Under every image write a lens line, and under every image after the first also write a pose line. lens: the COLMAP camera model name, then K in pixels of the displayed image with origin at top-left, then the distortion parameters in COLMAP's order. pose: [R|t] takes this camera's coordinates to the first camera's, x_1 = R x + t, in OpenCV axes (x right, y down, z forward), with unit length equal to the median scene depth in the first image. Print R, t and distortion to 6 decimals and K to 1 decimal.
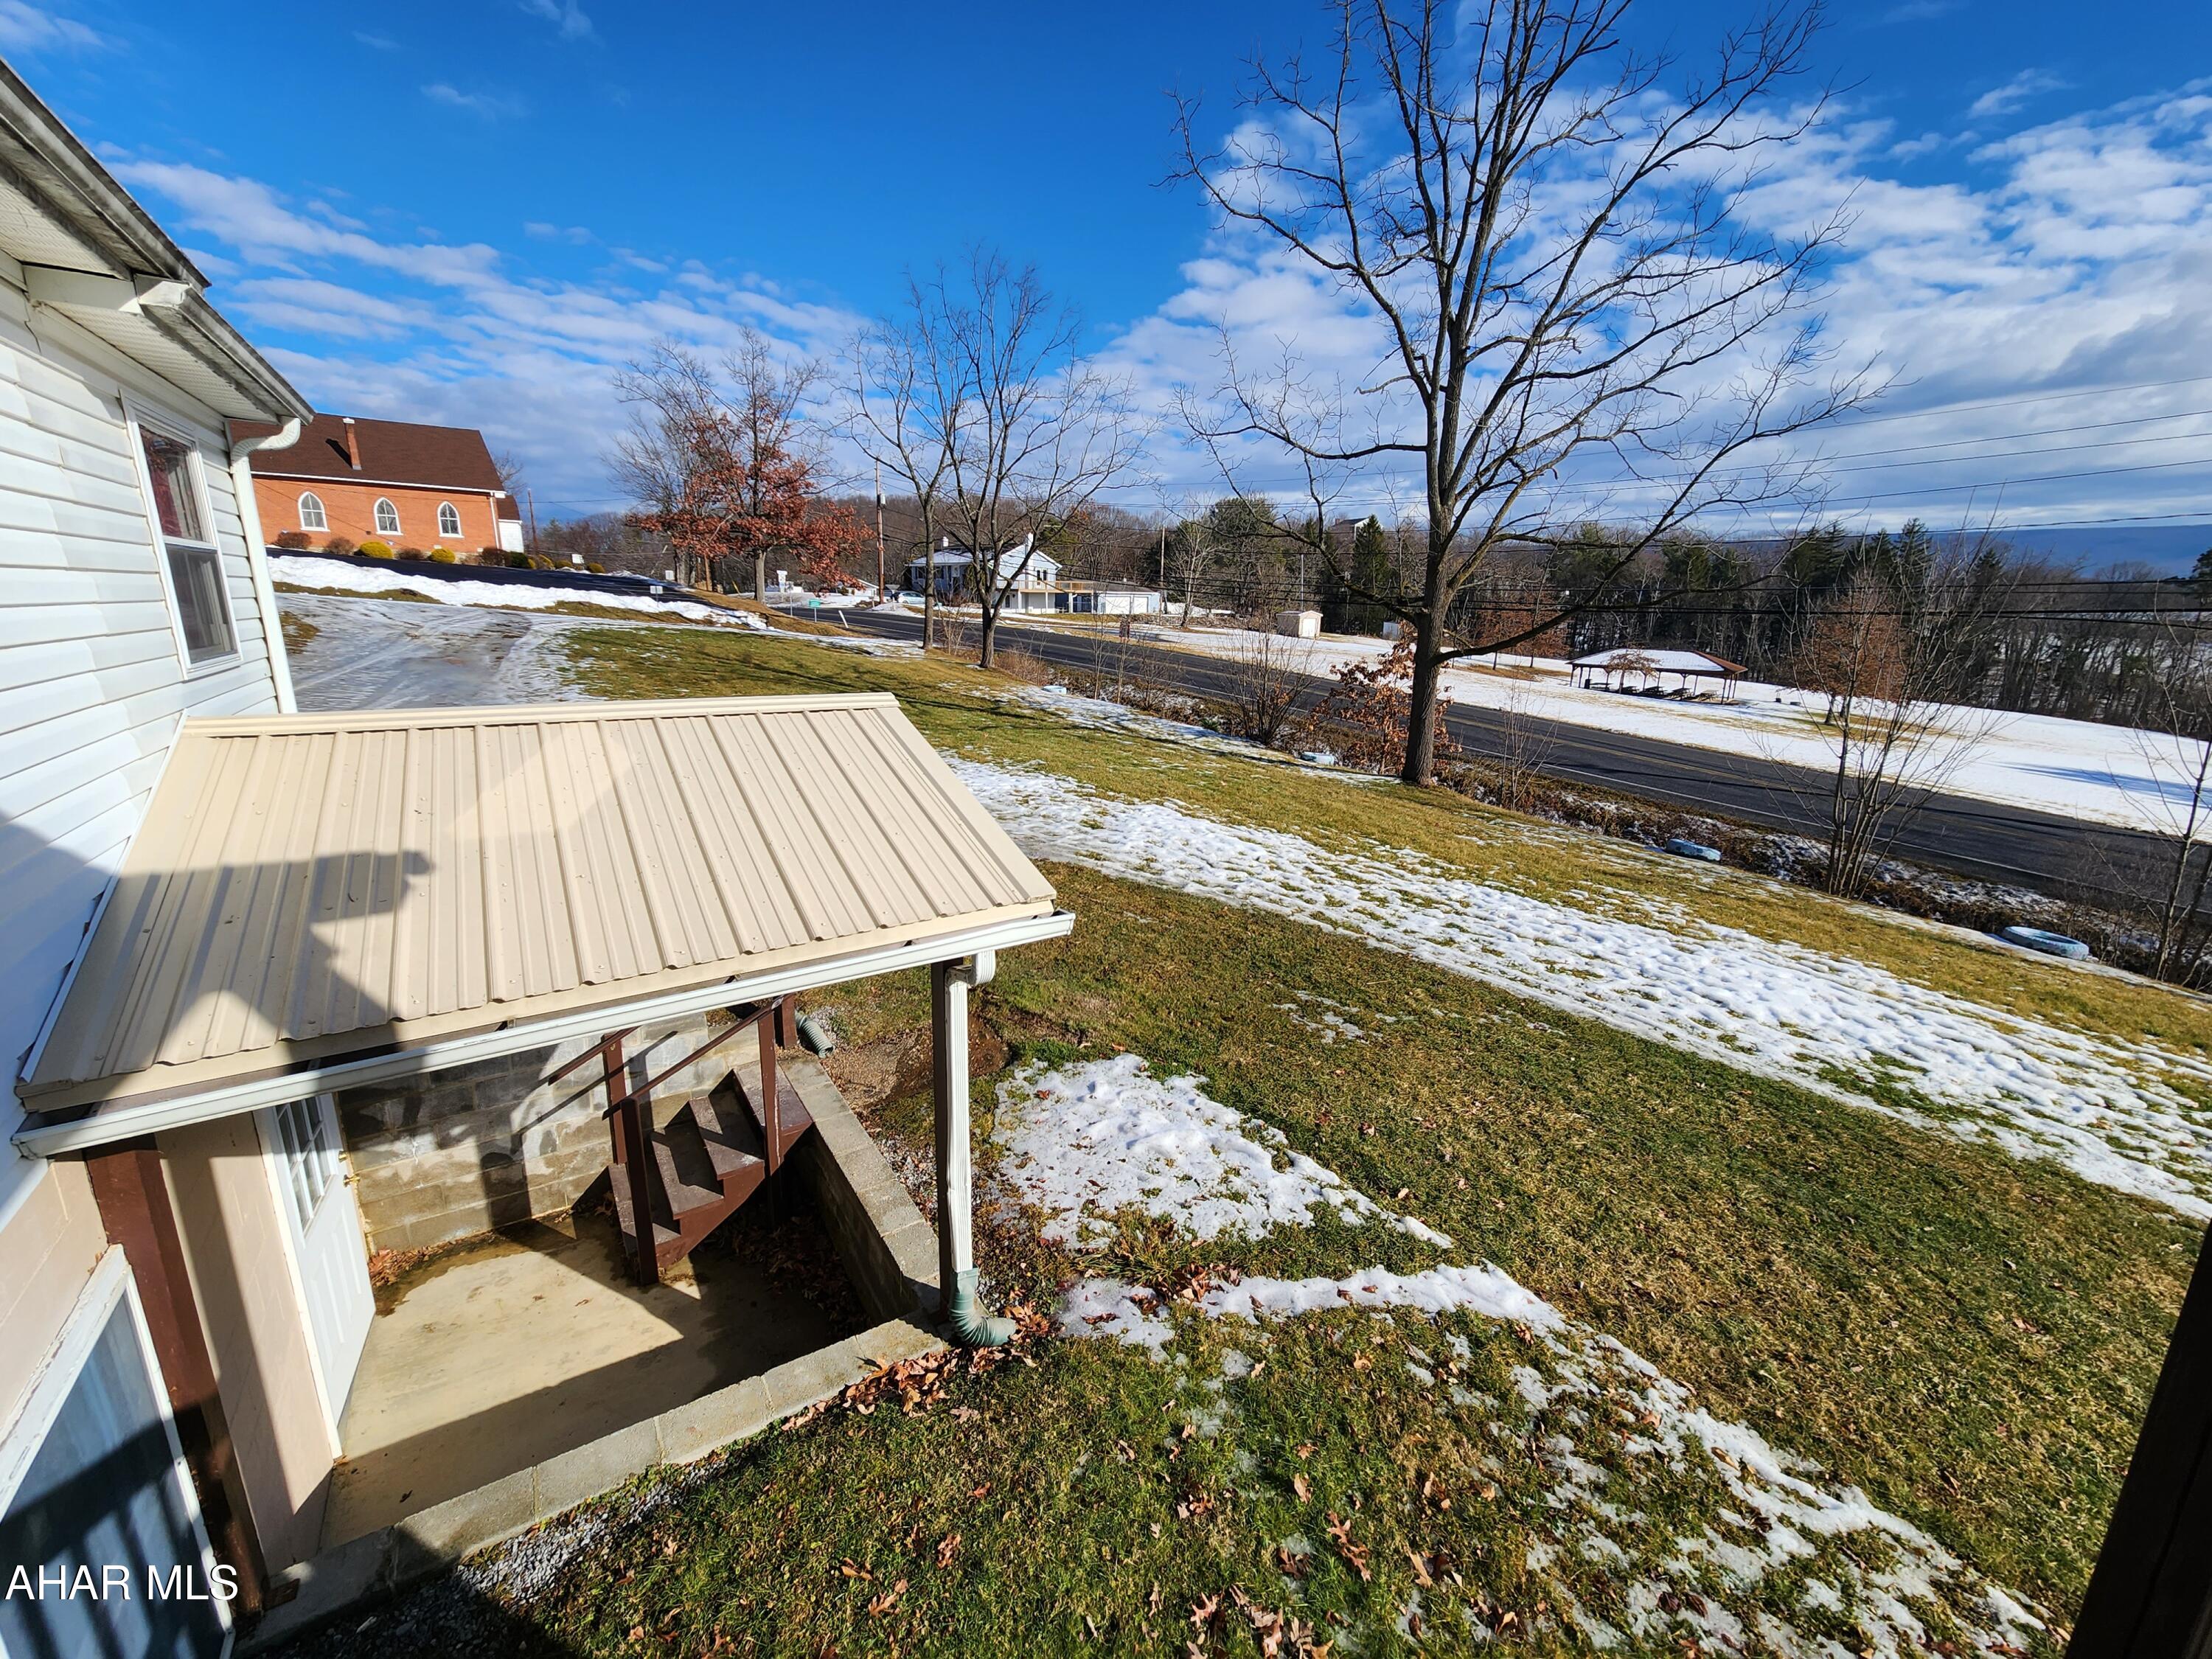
lens RADIAL K [[895.4, 0, 1115.1], [0, 895.4, 811.4], [0, 0, 1]] dist [-0.000471, -0.000636]
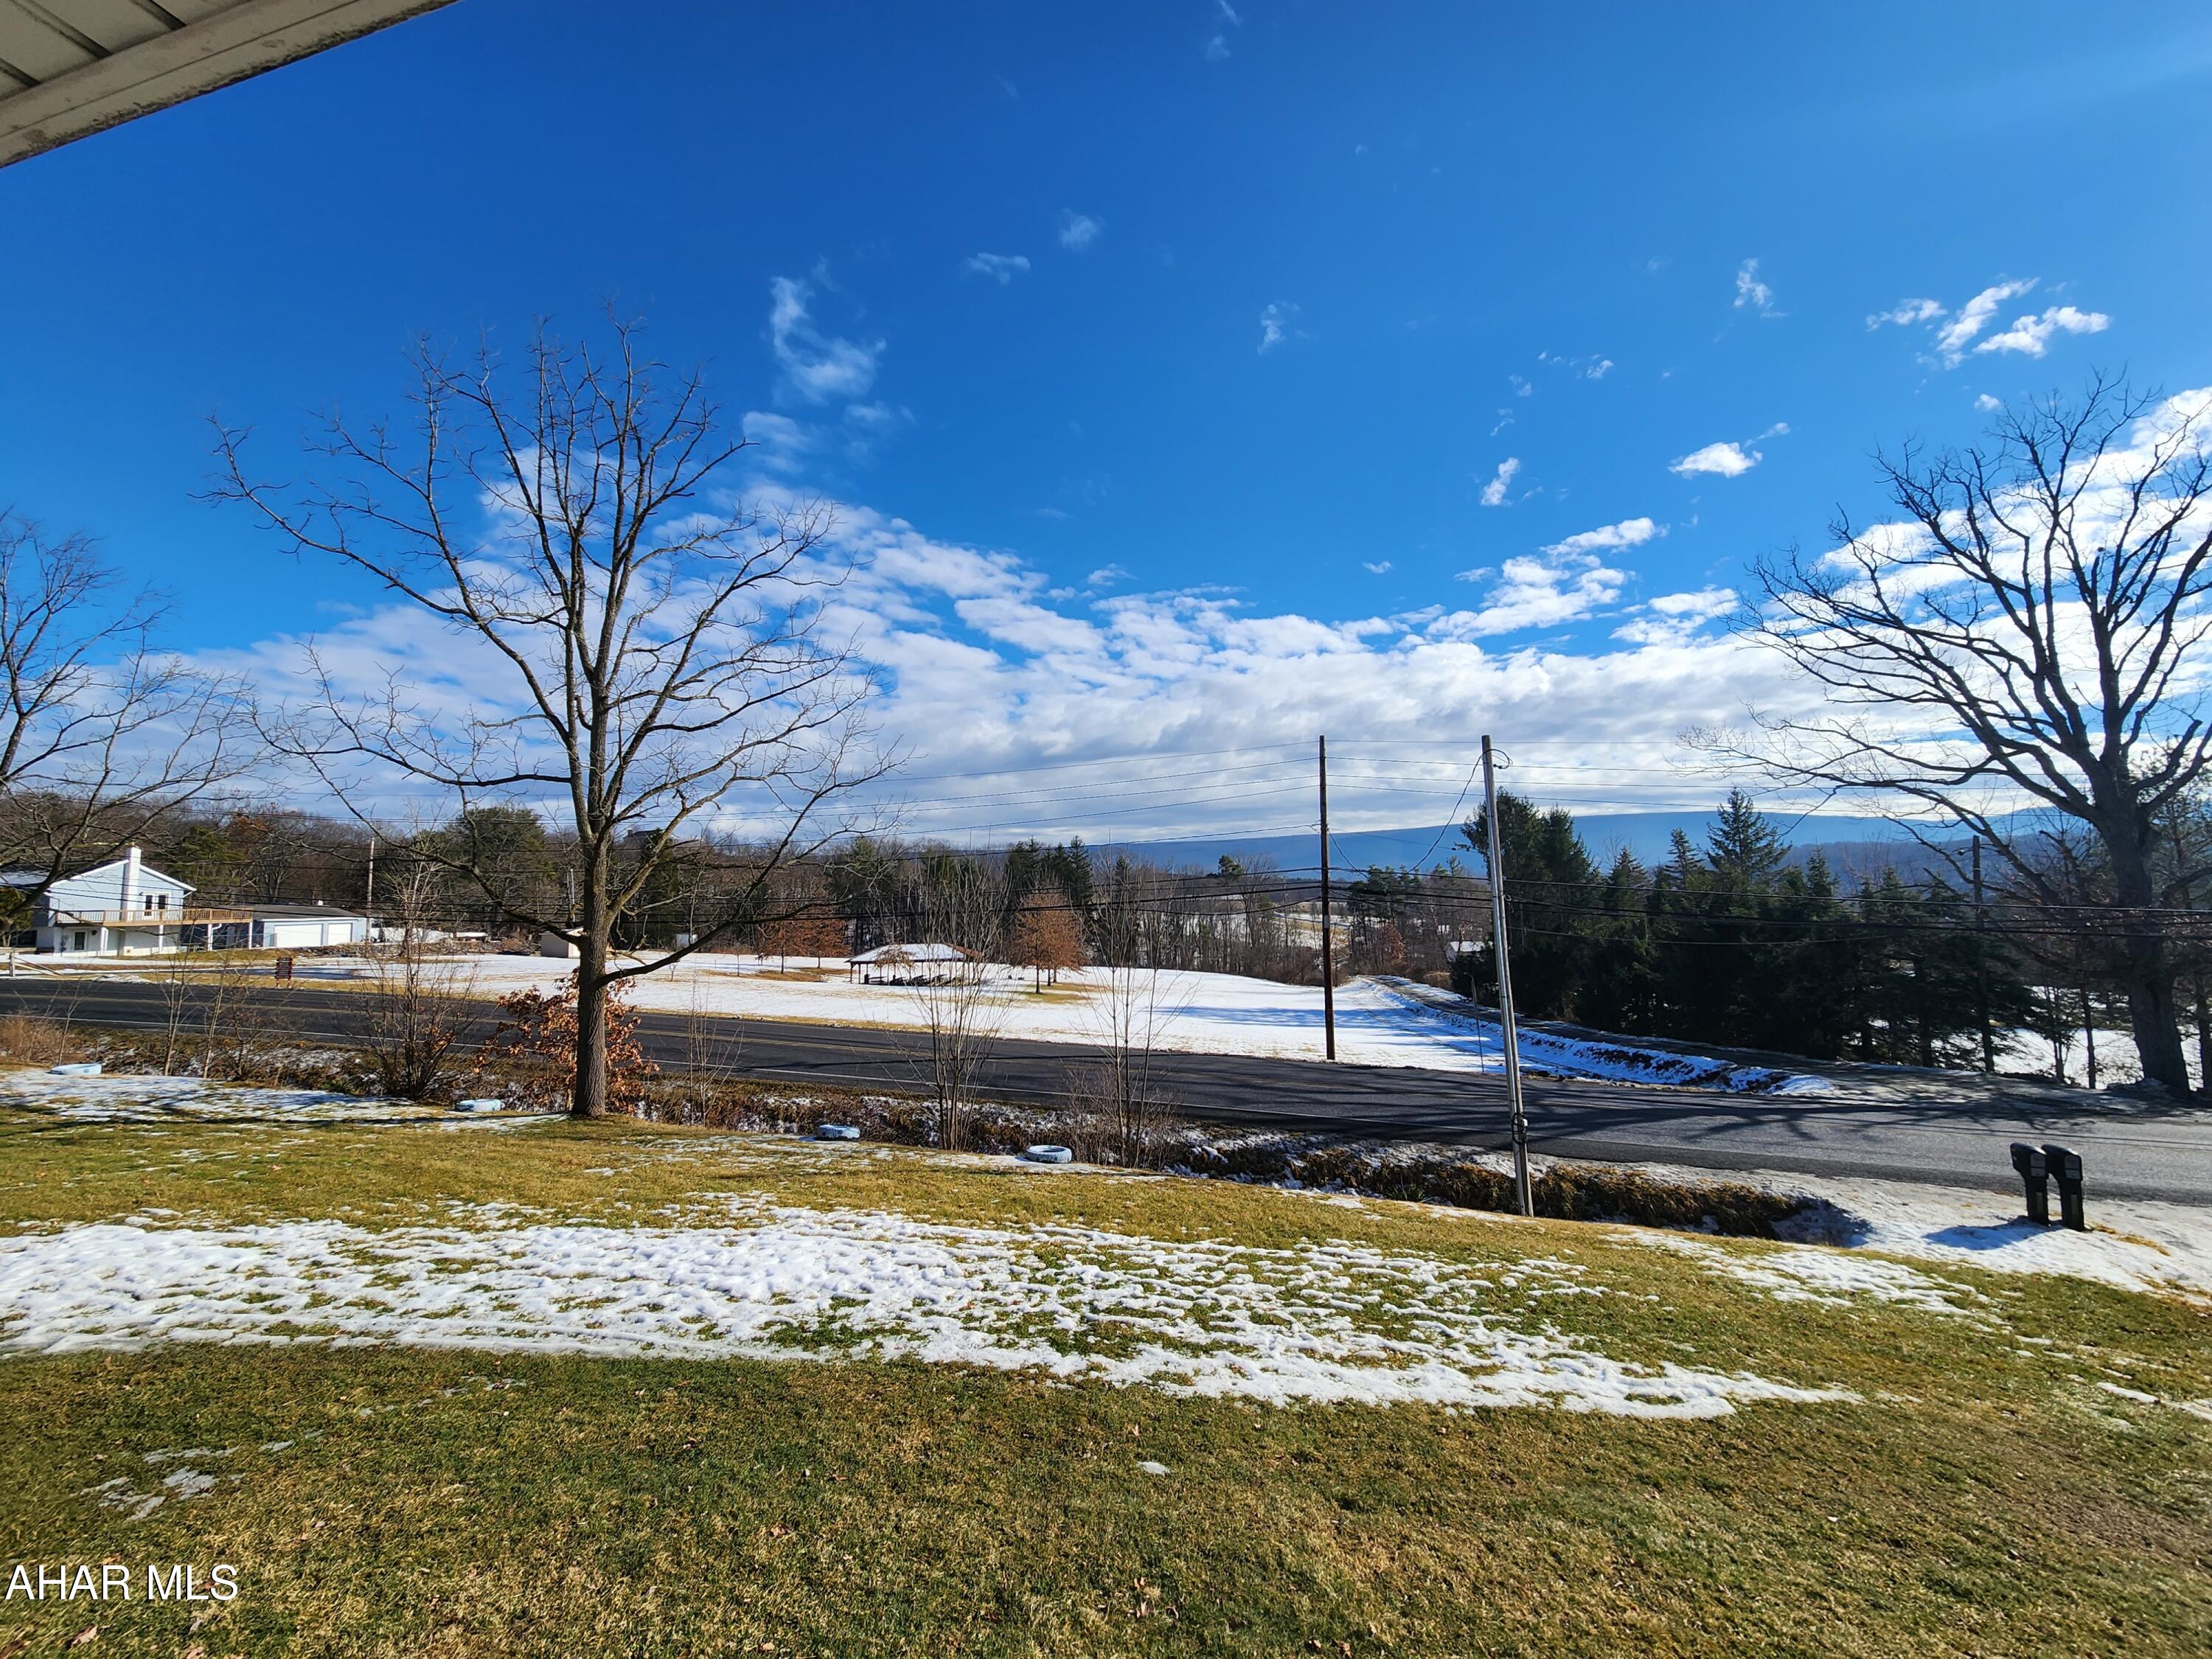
lens RADIAL K [[895.4, 0, 1122.0], [0, 895.4, 817.8], [0, 0, 1]] dist [-0.000471, -0.000636]
pose [[0.757064, 0.018895, 0.653068, 0.128627], [0.192644, 0.948685, -0.250769, 0.013742], [-0.624294, 0.315657, 0.714575, -0.099544]]
